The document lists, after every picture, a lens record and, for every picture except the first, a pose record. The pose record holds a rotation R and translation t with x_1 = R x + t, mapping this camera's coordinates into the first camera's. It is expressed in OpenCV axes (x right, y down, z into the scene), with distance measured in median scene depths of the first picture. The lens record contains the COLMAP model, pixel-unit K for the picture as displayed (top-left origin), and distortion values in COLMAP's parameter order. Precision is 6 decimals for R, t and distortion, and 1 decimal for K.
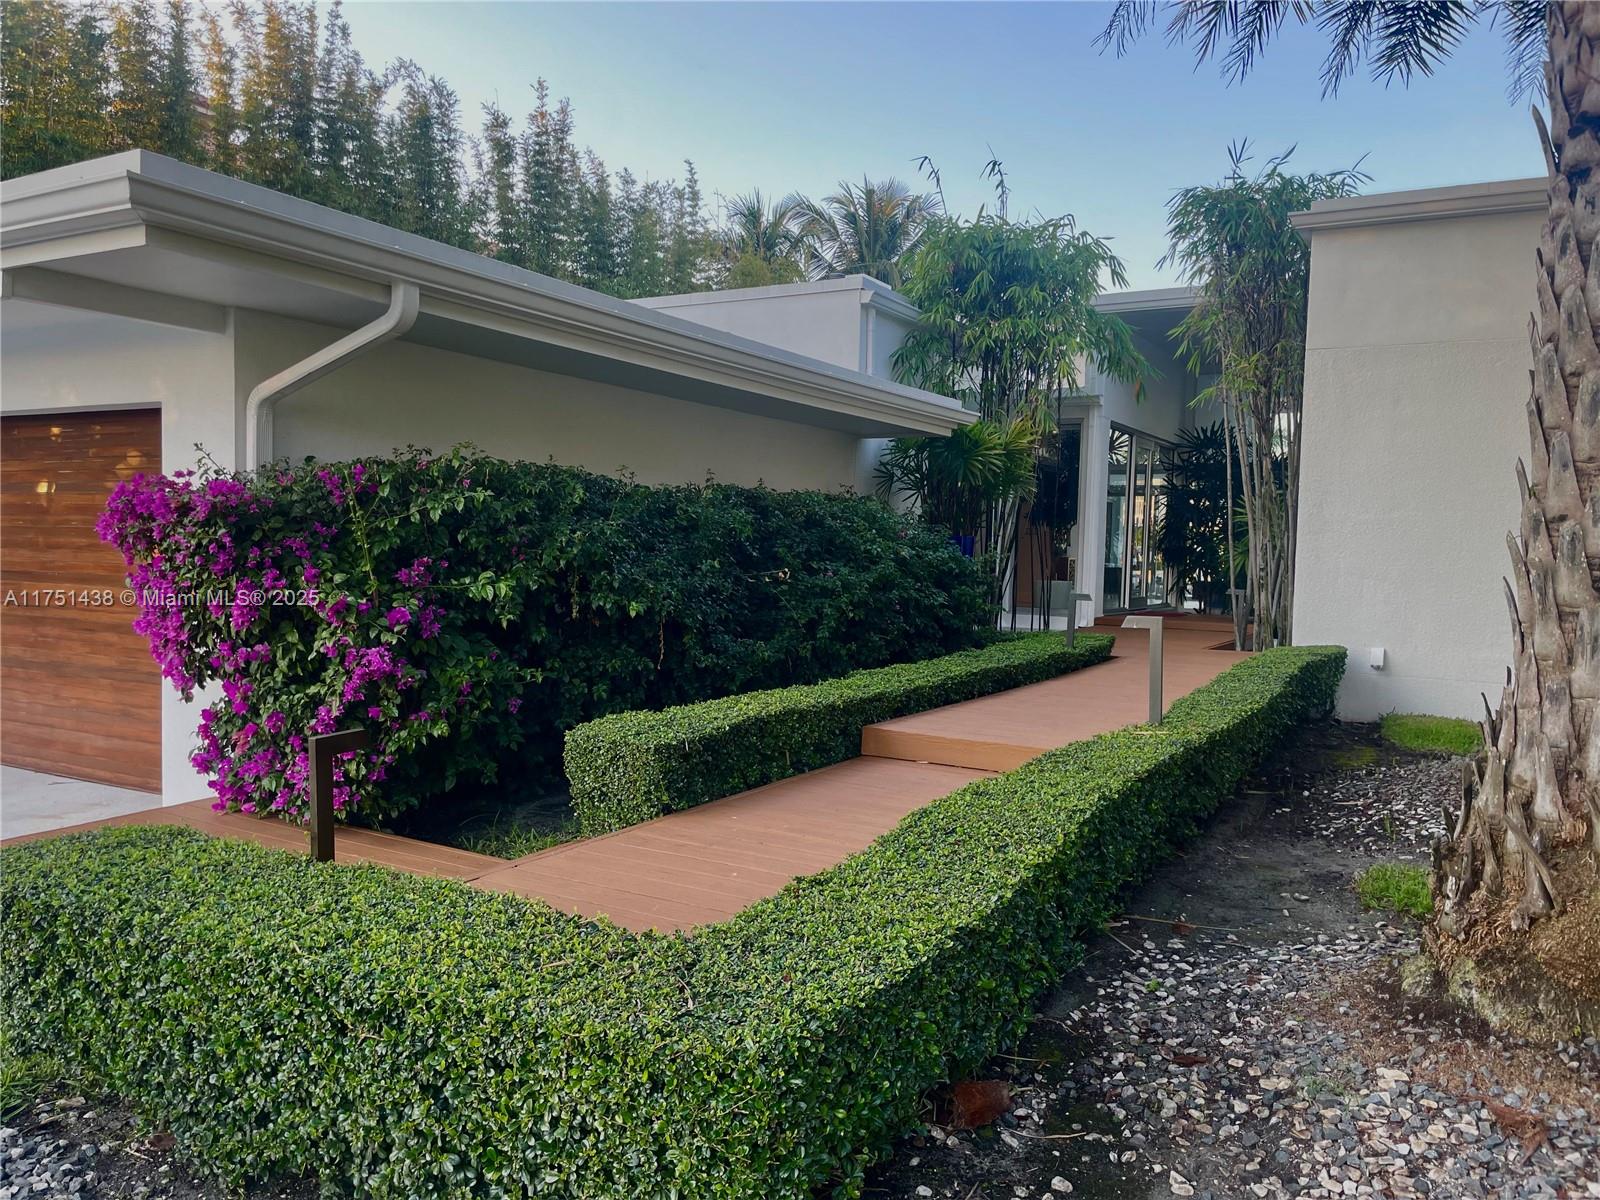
lens RADIAL K [[1215.7, 0, 804.9], [0, 1215.7, 609.7], [0, 0, 1]] dist [0.087058, -0.119379]
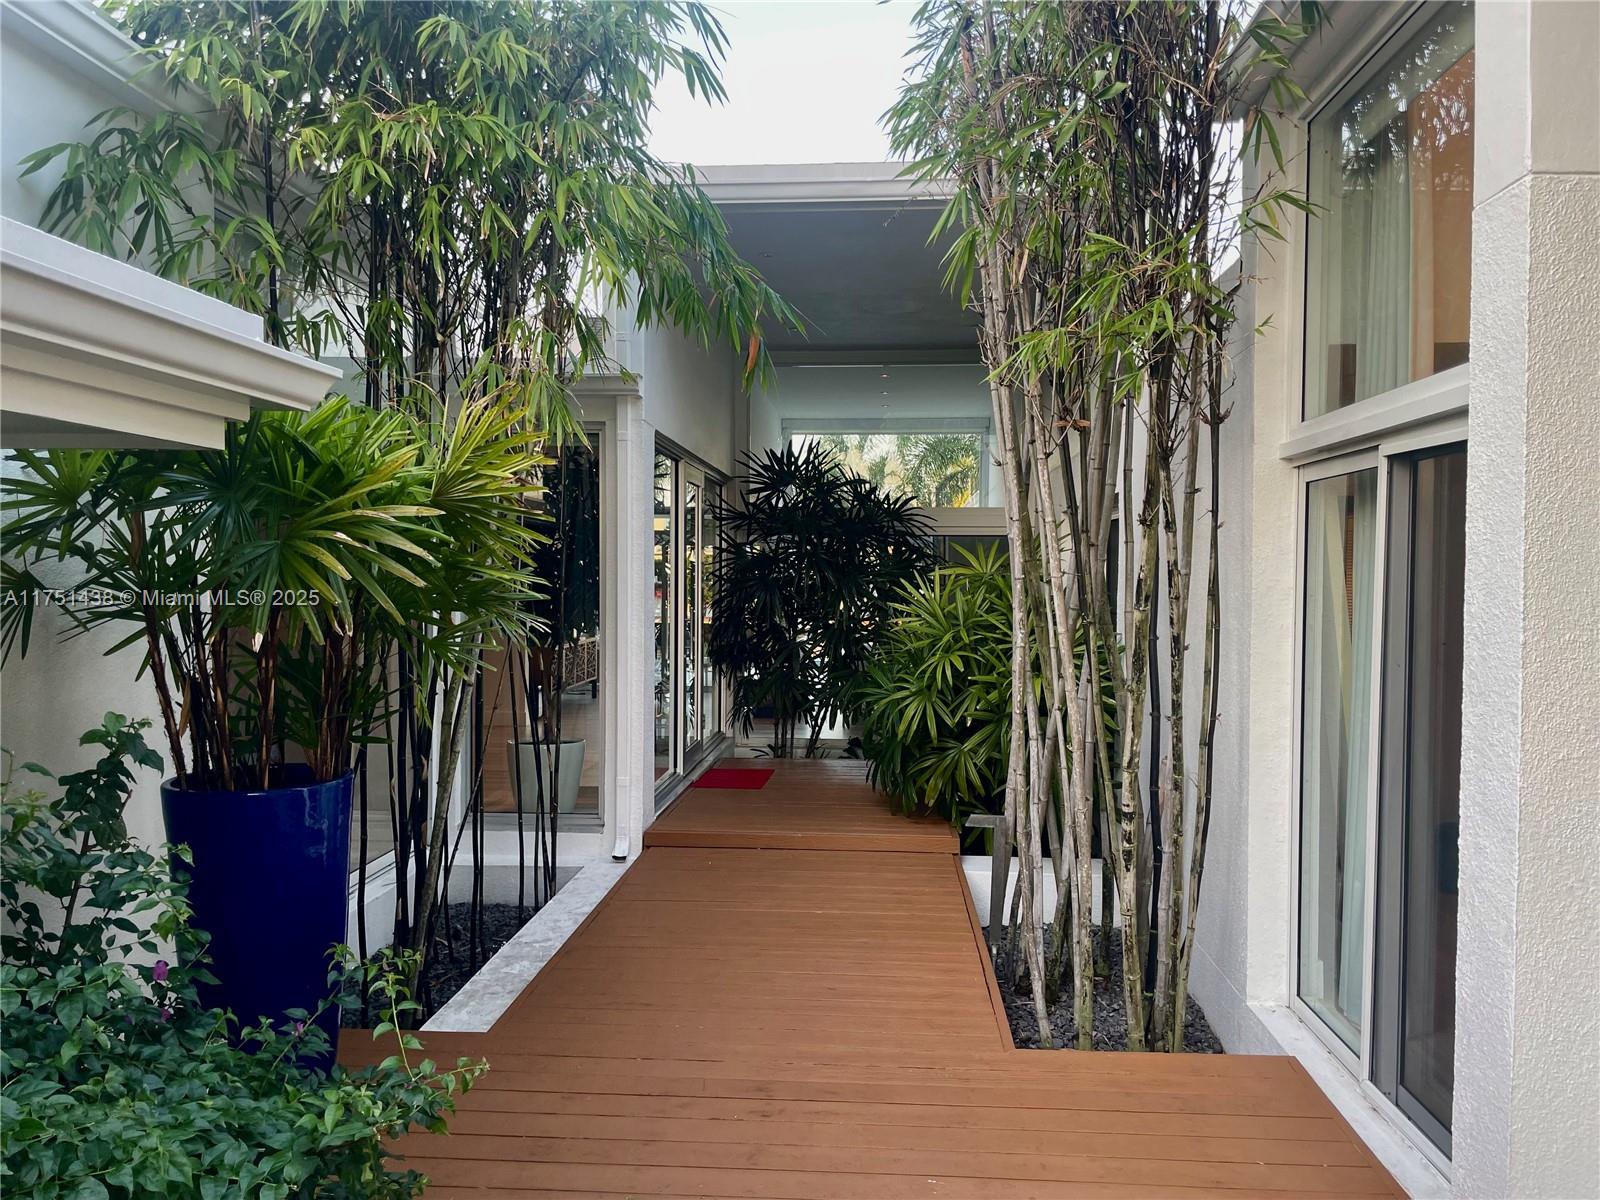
lens RADIAL K [[1215.7, 0, 804.9], [0, 1215.7, 609.7], [0, 0, 1]] dist [0.087058, -0.119379]
pose [[0.902702, -0.041246, 0.428284, 0.103518], [0.050318, 0.998684, -0.009877, -0.086989], [-0.427313, 0.030466, 0.903590, 0.622317]]
